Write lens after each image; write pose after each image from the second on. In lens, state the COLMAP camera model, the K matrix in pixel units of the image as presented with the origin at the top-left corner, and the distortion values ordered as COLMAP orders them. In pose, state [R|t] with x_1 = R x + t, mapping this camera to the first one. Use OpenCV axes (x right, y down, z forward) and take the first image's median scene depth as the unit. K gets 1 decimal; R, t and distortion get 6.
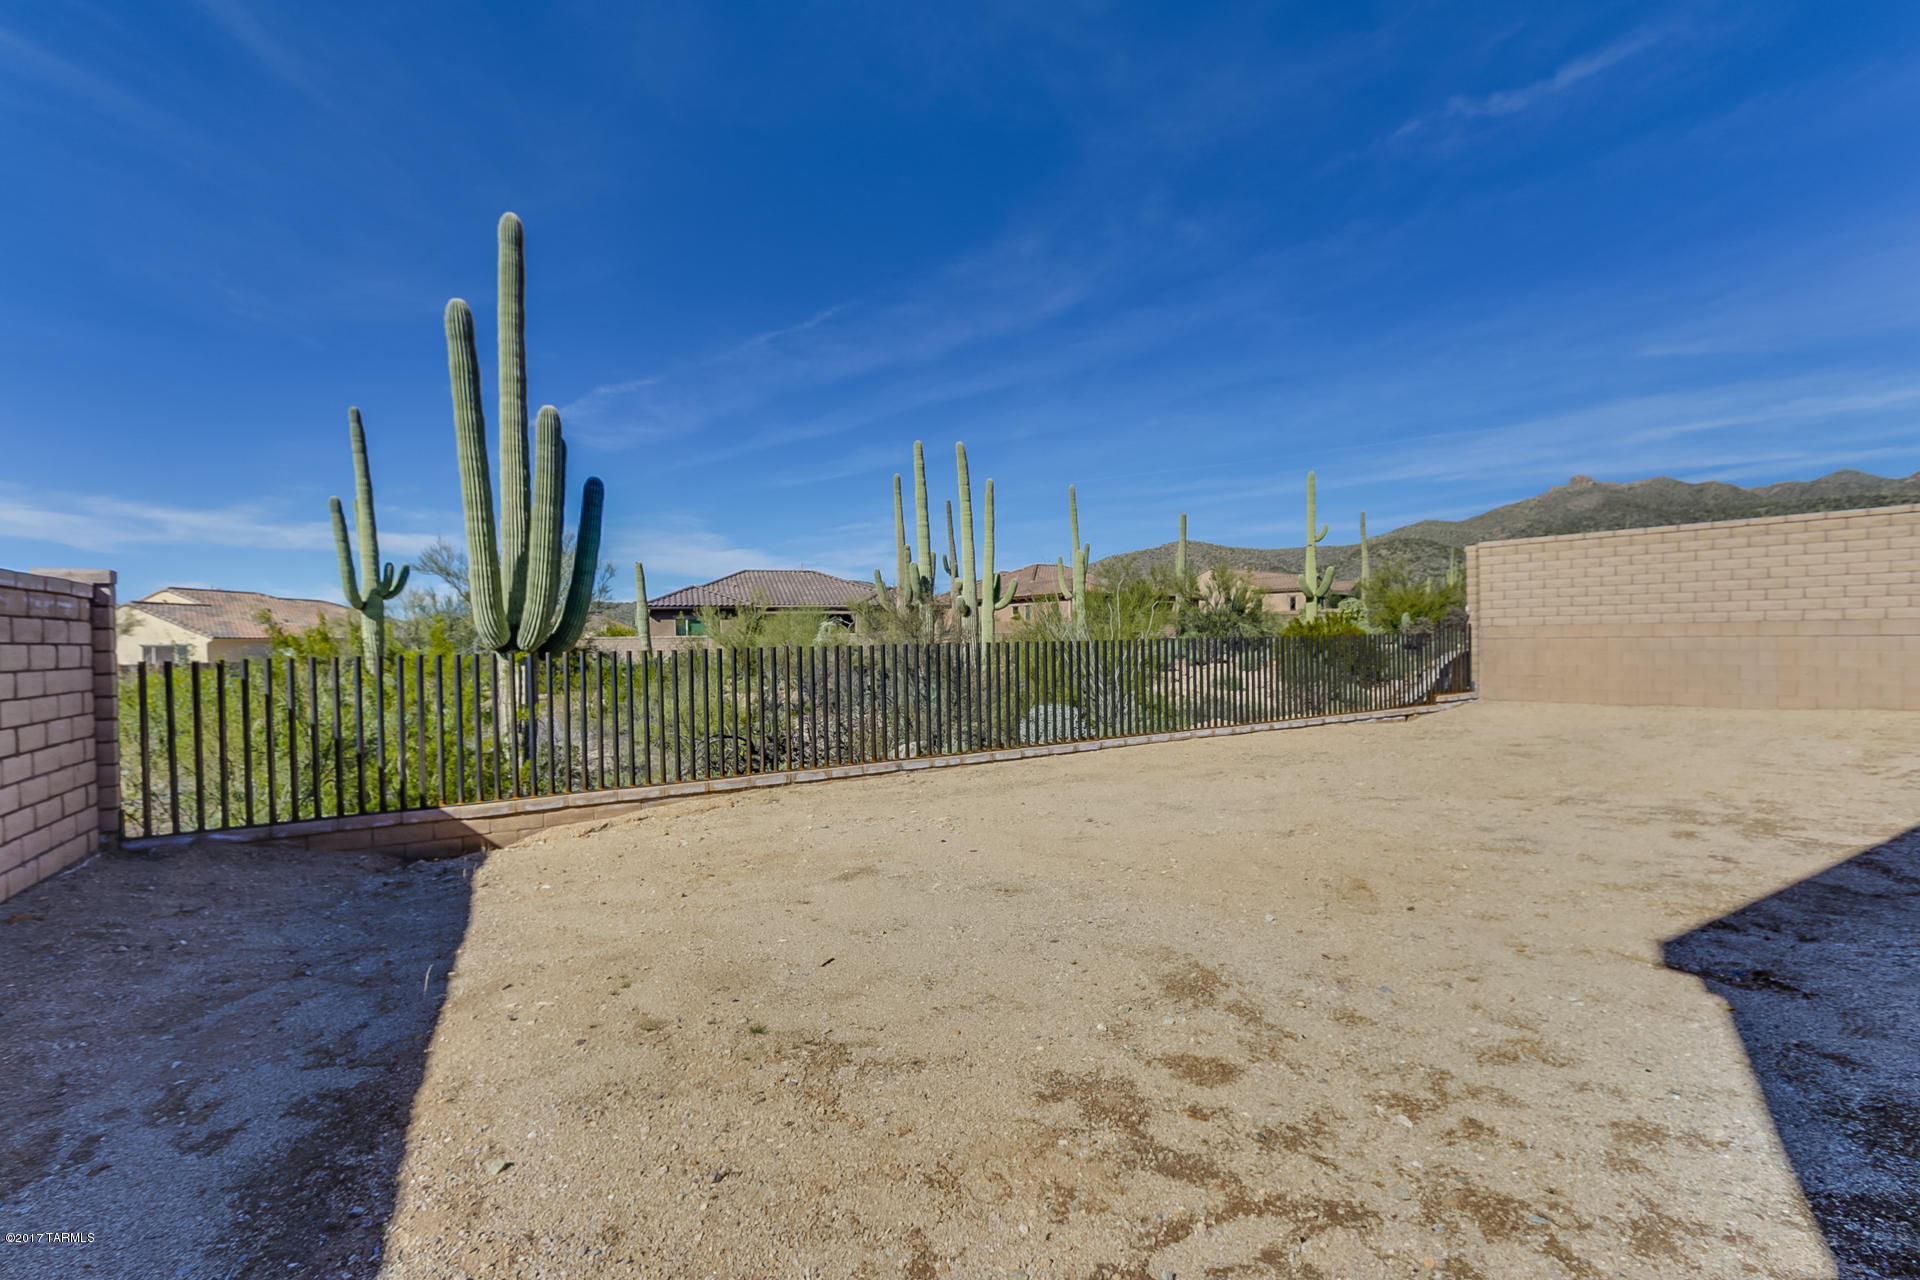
lens RADIAL K [[878.1, 0, 965.6], [0, 878.1, 667.4], [0, 0, 1]] dist [0.001553, 0.000350]
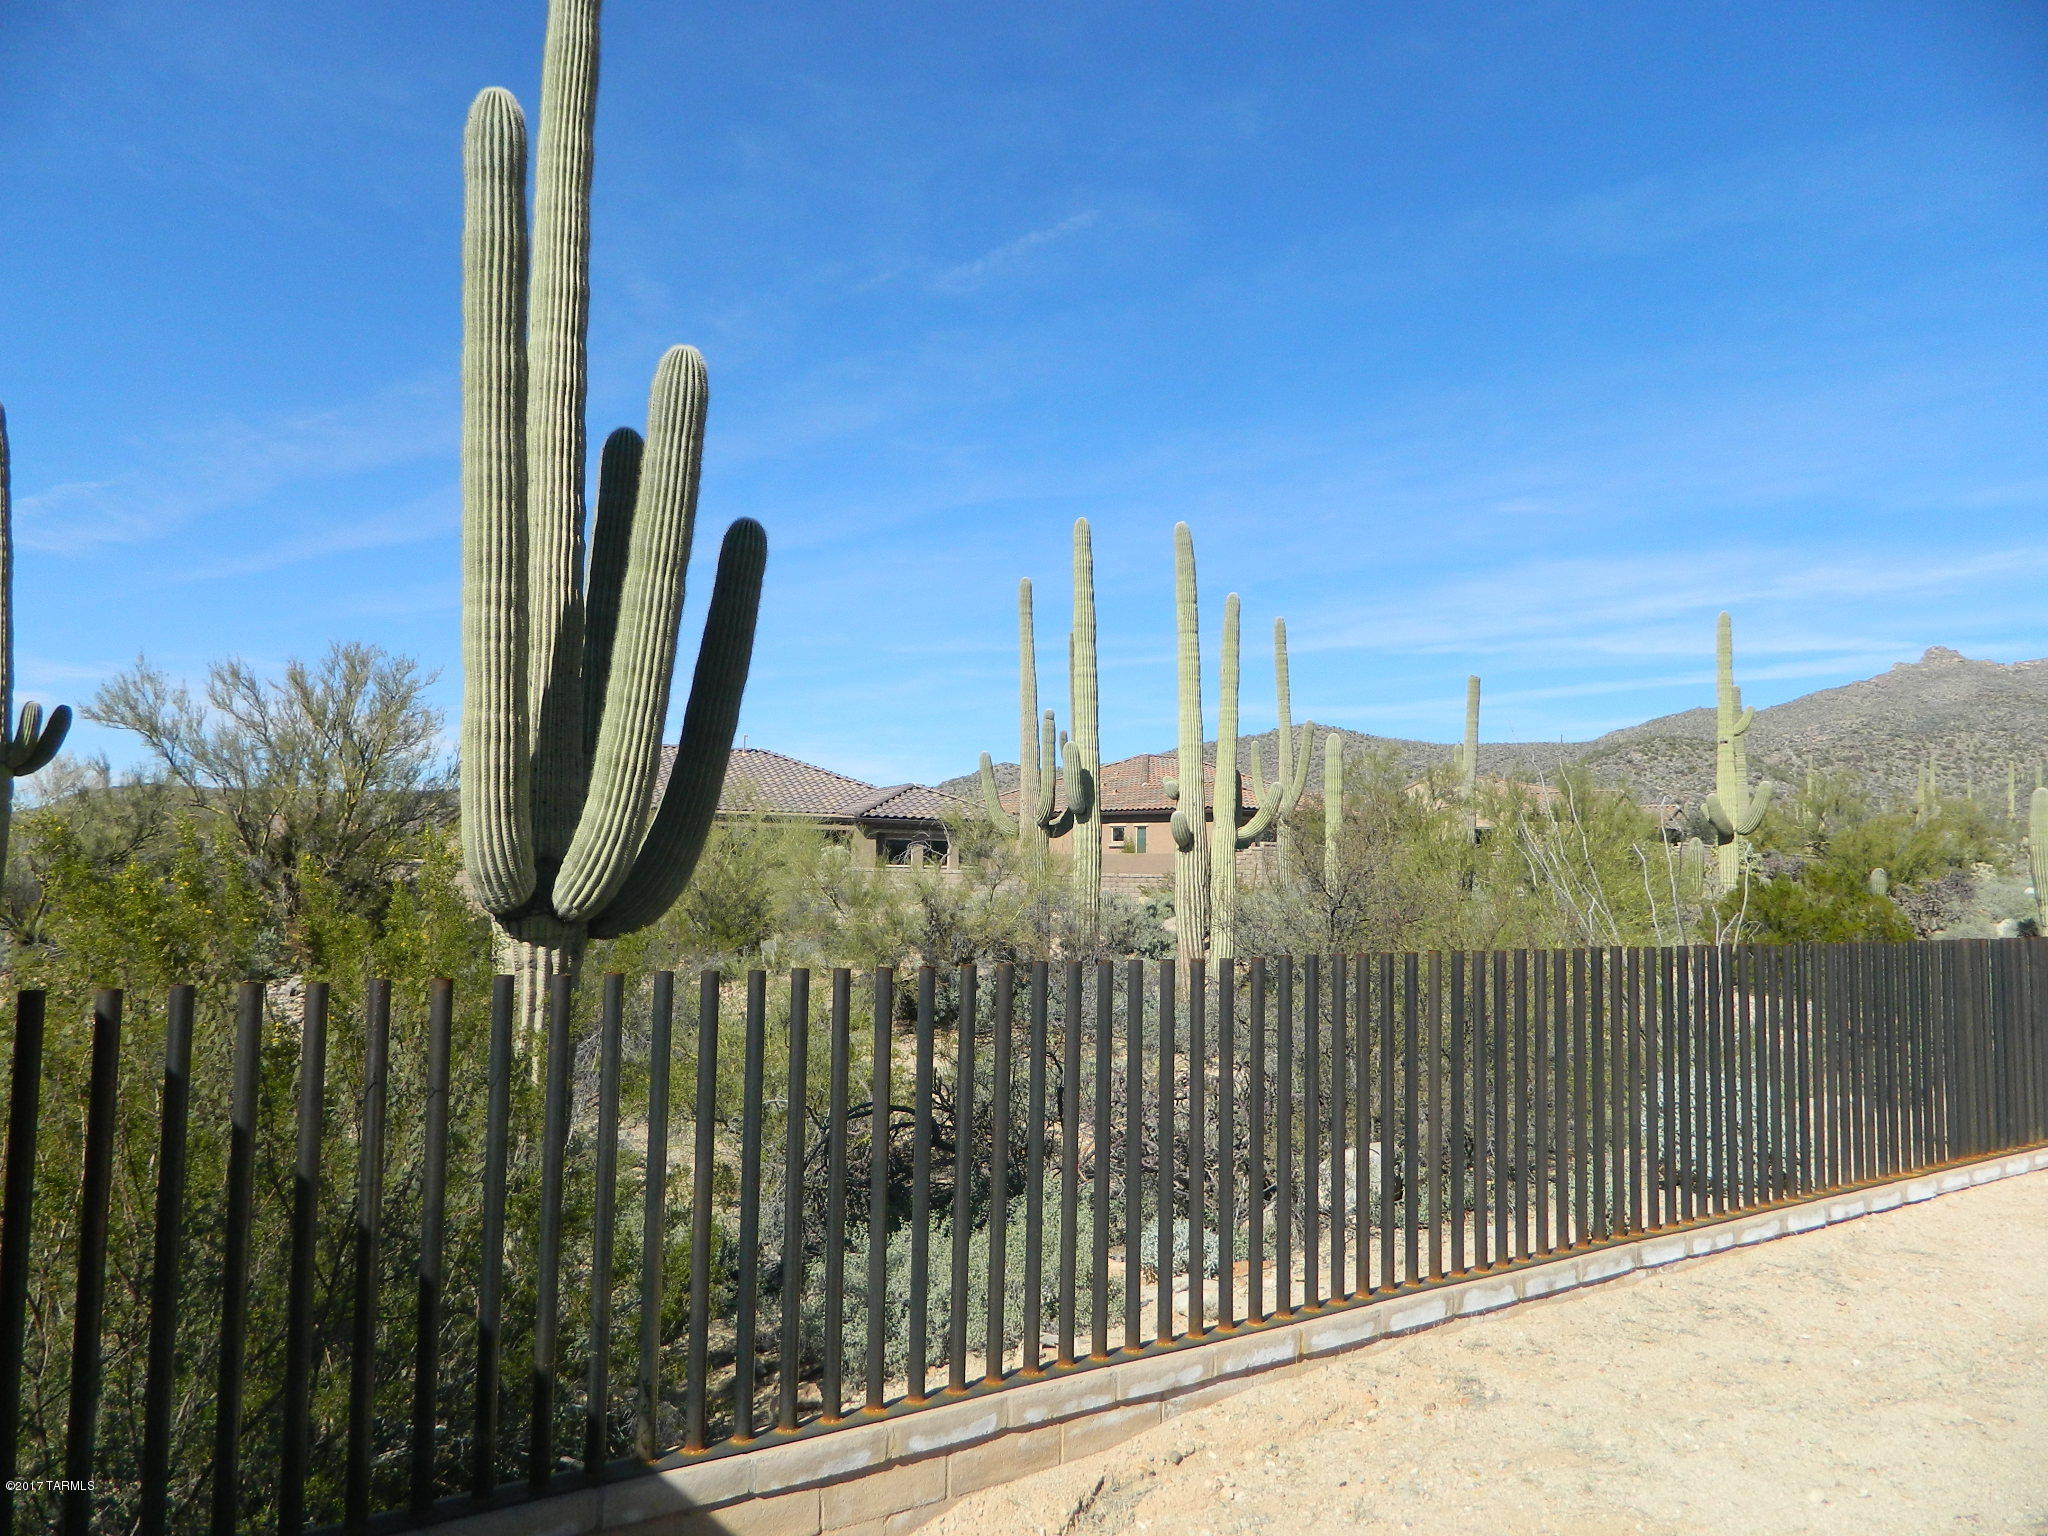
lens RADIAL K [[1488.5, 0, 1024.0], [0, 1488.5, 768.0], [0, 0, 1]] dist [0.000303, -0.000205]
pose [[0.996763, 0.039535, 0.070007, -0.156688], [-0.031950, 0.993818, -0.106321, -0.009970], [-0.073778, 0.103741, 0.991864, 0.130113]]
